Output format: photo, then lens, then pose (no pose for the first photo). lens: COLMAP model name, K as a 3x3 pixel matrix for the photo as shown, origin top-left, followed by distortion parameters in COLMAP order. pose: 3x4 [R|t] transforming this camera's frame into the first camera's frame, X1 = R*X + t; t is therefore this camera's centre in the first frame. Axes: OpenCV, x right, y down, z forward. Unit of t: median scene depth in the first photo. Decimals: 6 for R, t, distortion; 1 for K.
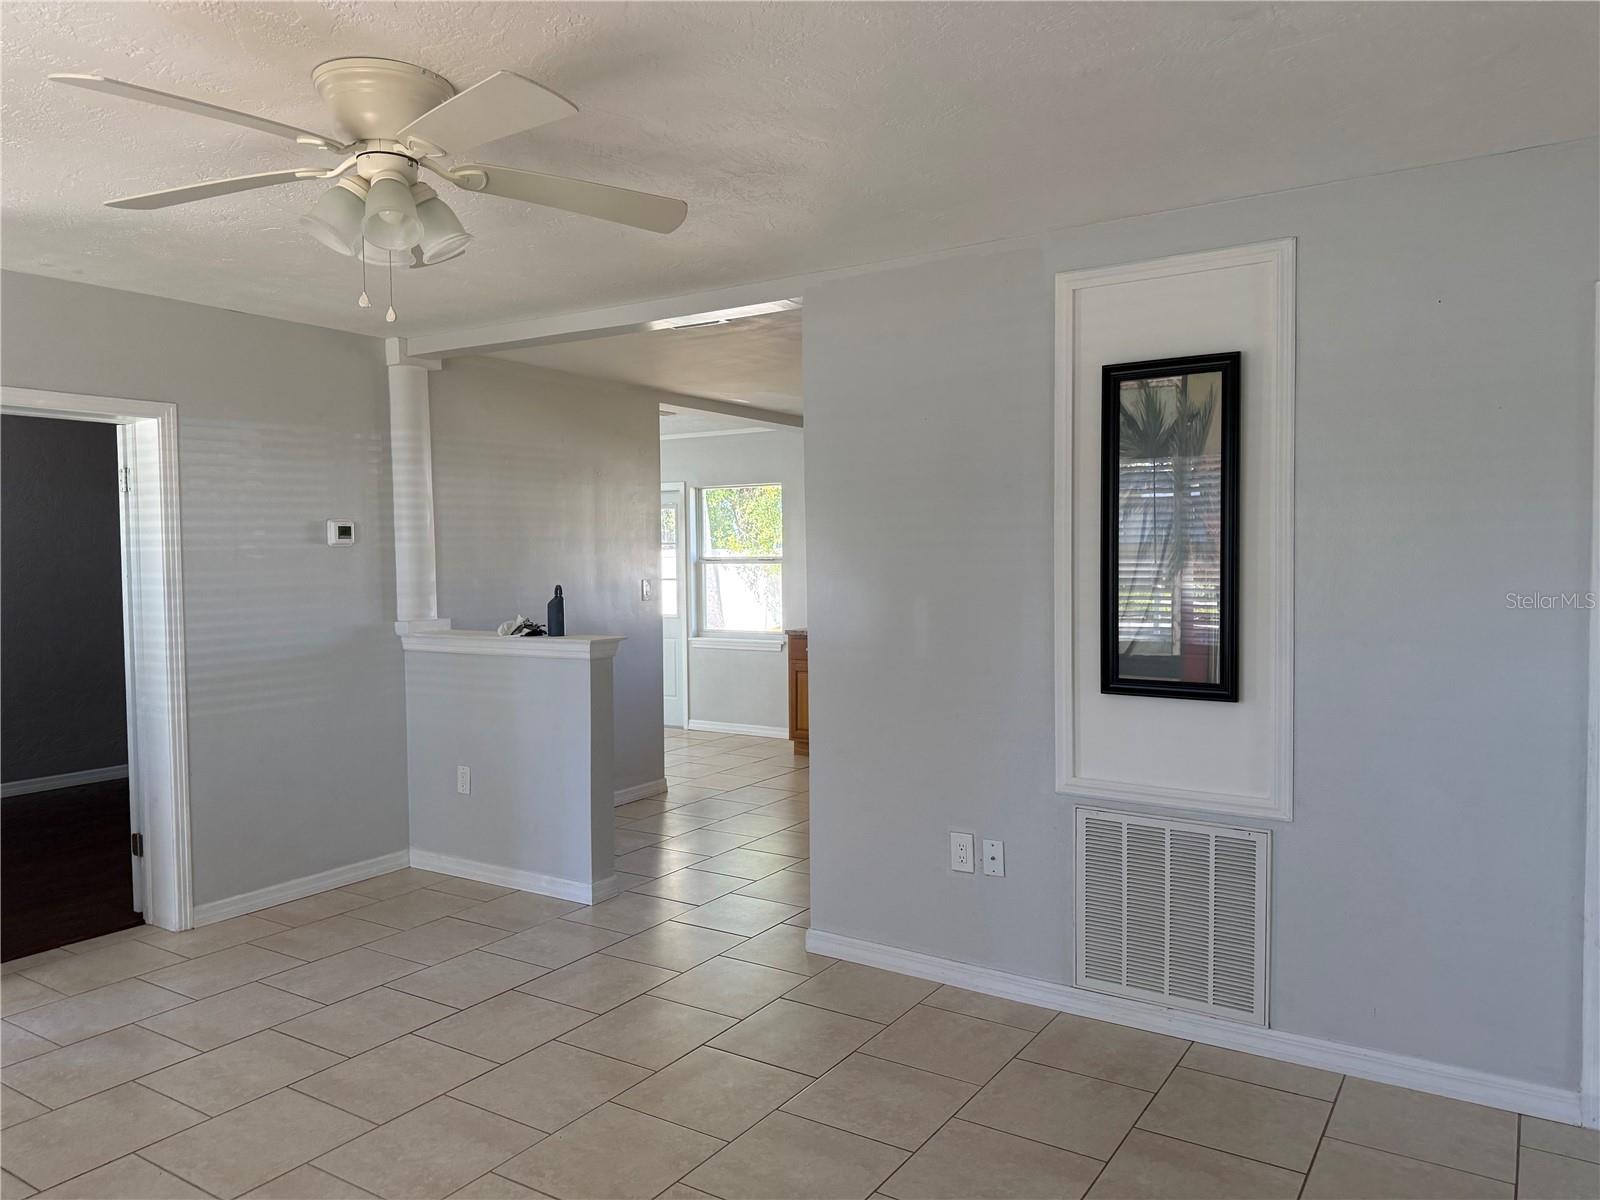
lens RADIAL K [[1114.3, 0, 793.1], [0, 1114.3, 601.7], [0, 0, 1]] dist [0.090277, -0.126204]
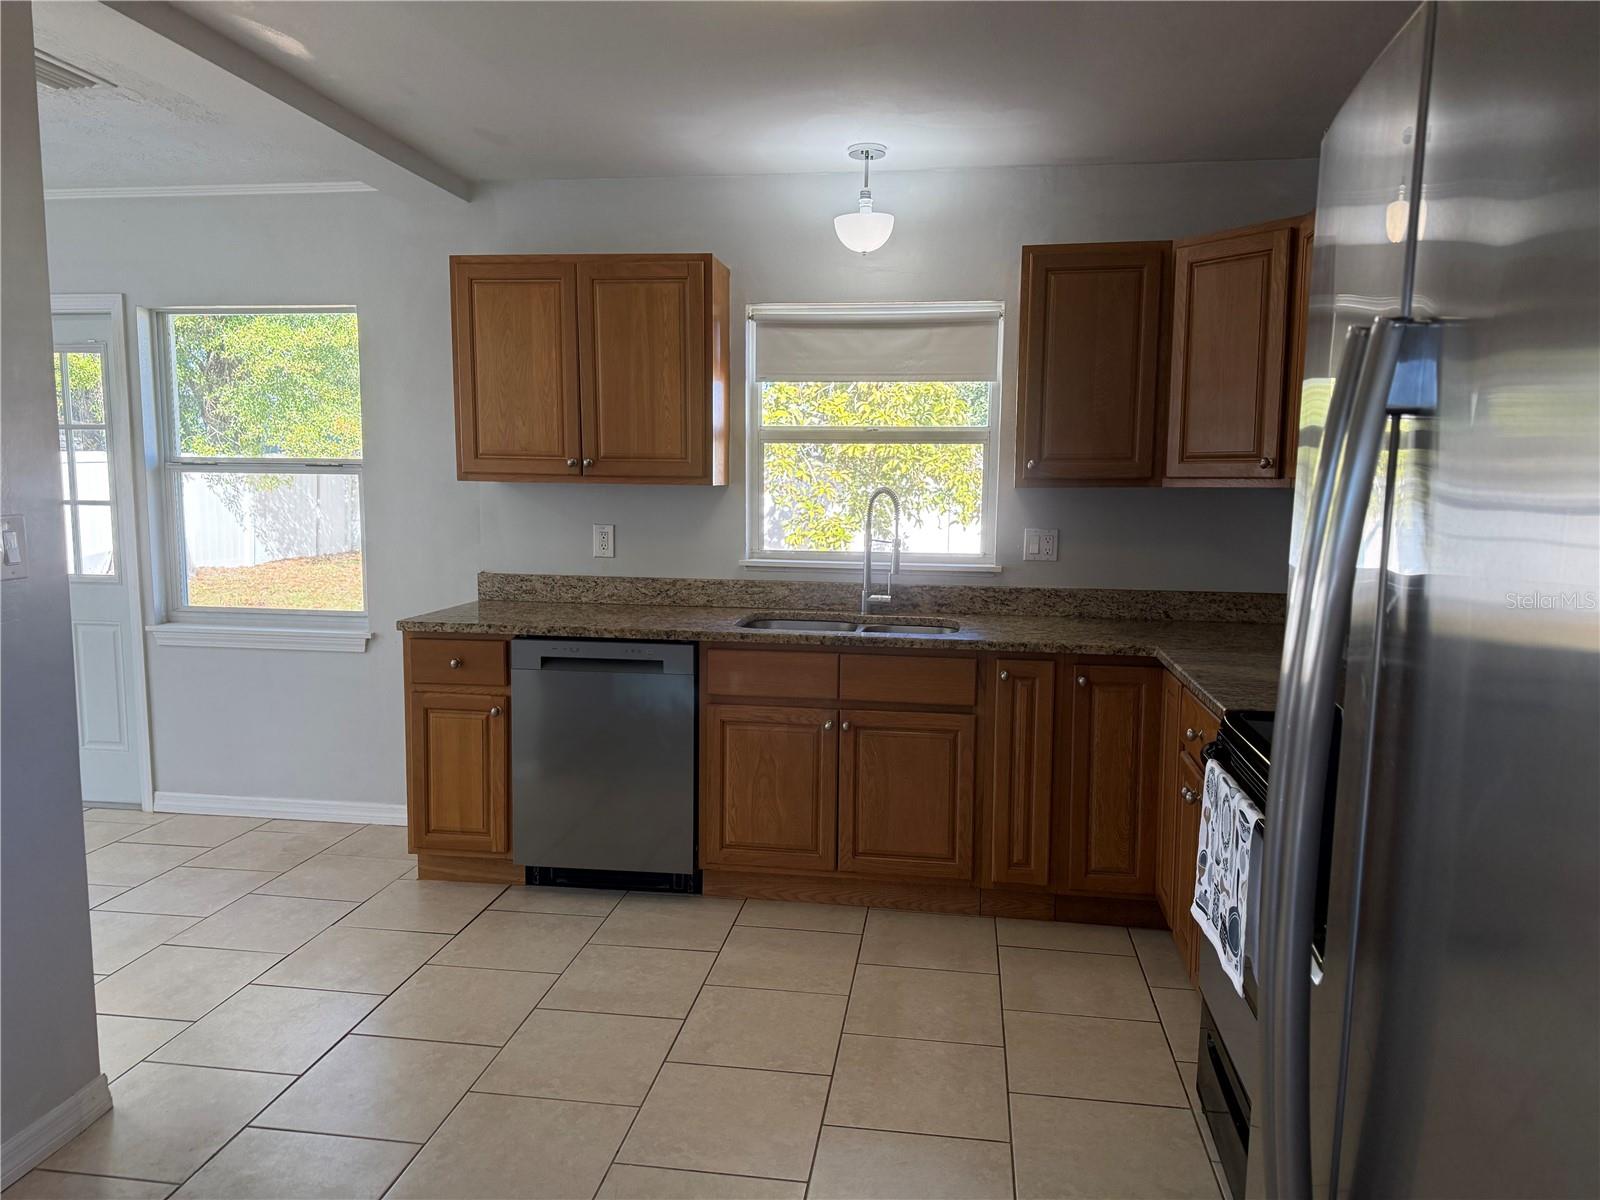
lens RADIAL K [[1114.3, 0, 793.1], [0, 1114.3, 601.7], [0, 0, 1]] dist [0.090277, -0.126204]
pose [[0.906401, -0.032529, 0.421163, -0.046861], [0.001091, 0.997207, 0.074673, -0.014505], [-0.422416, -0.067224, 0.903906, 0.447619]]
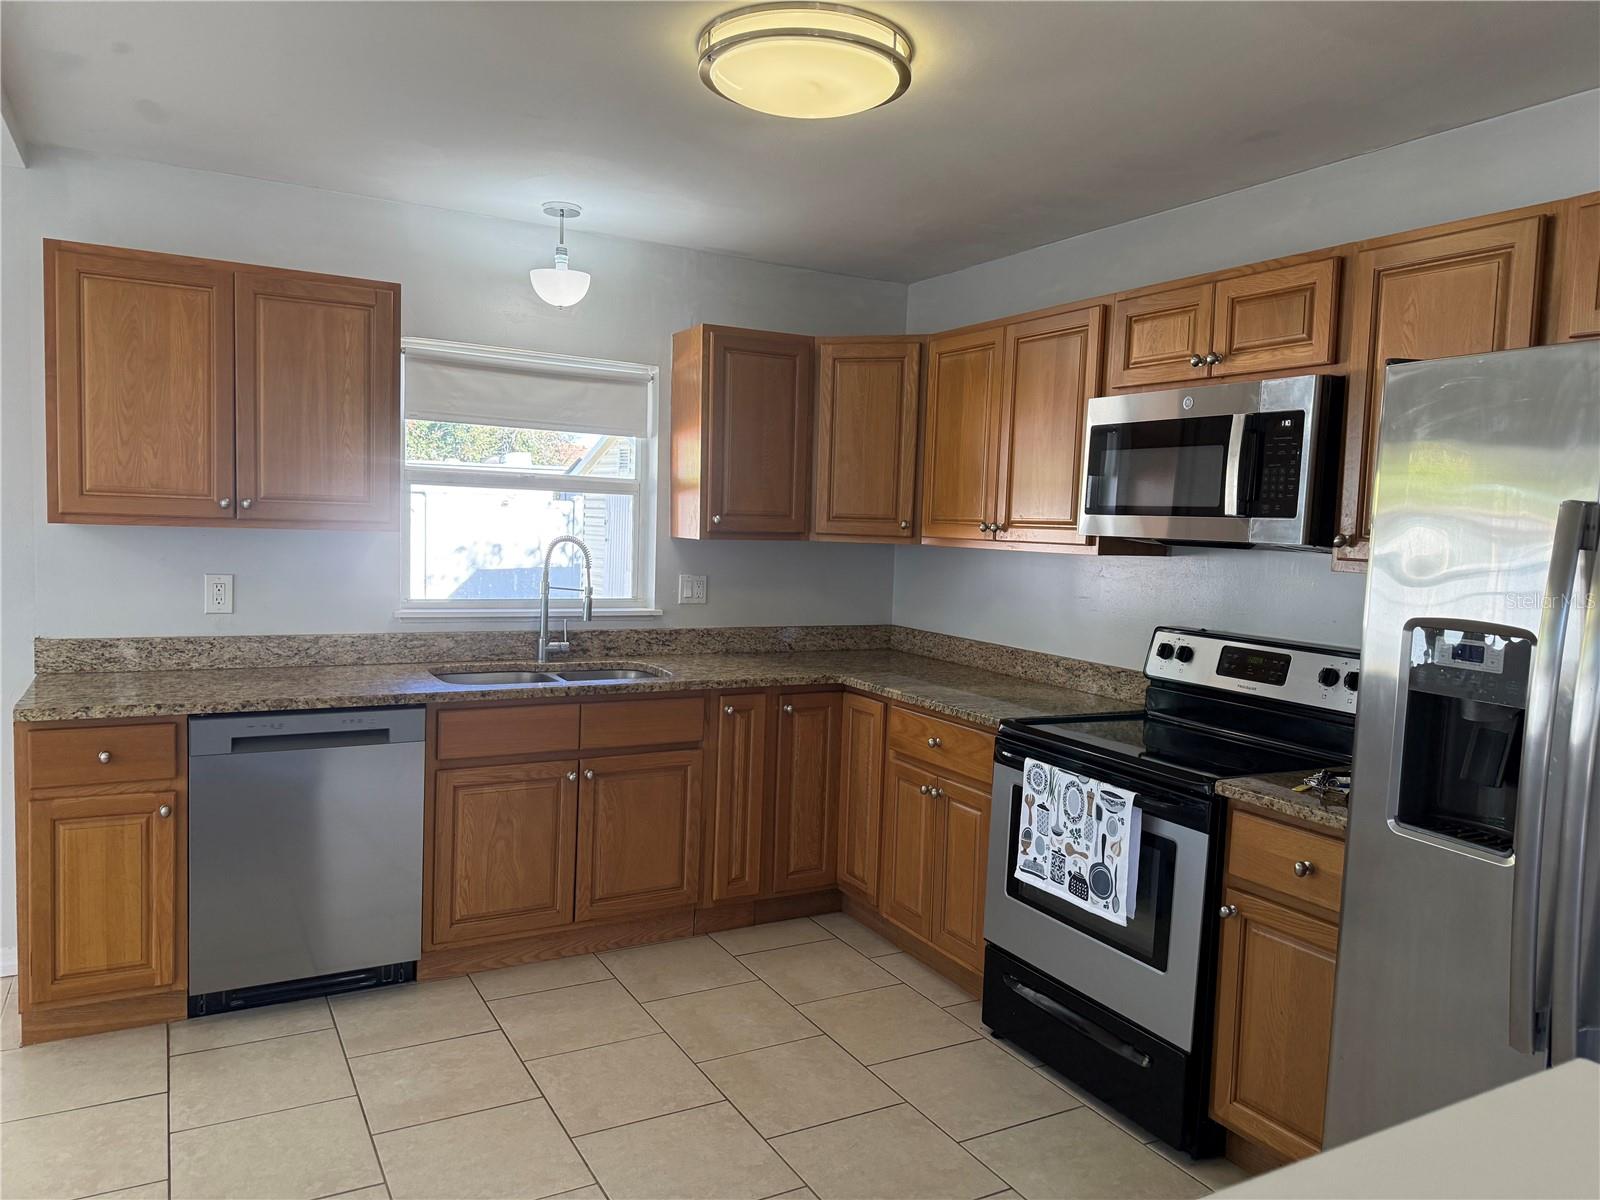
lens RADIAL K [[1114.3, 0, 793.1], [0, 1114.3, 601.7], [0, 0, 1]] dist [0.090277, -0.126204]
pose [[0.465781, -0.044022, 0.883805, -0.174250], [-0.001657, 0.998717, 0.050619, -0.022698], [-0.884899, -0.025041, 0.465110, 0.538934]]
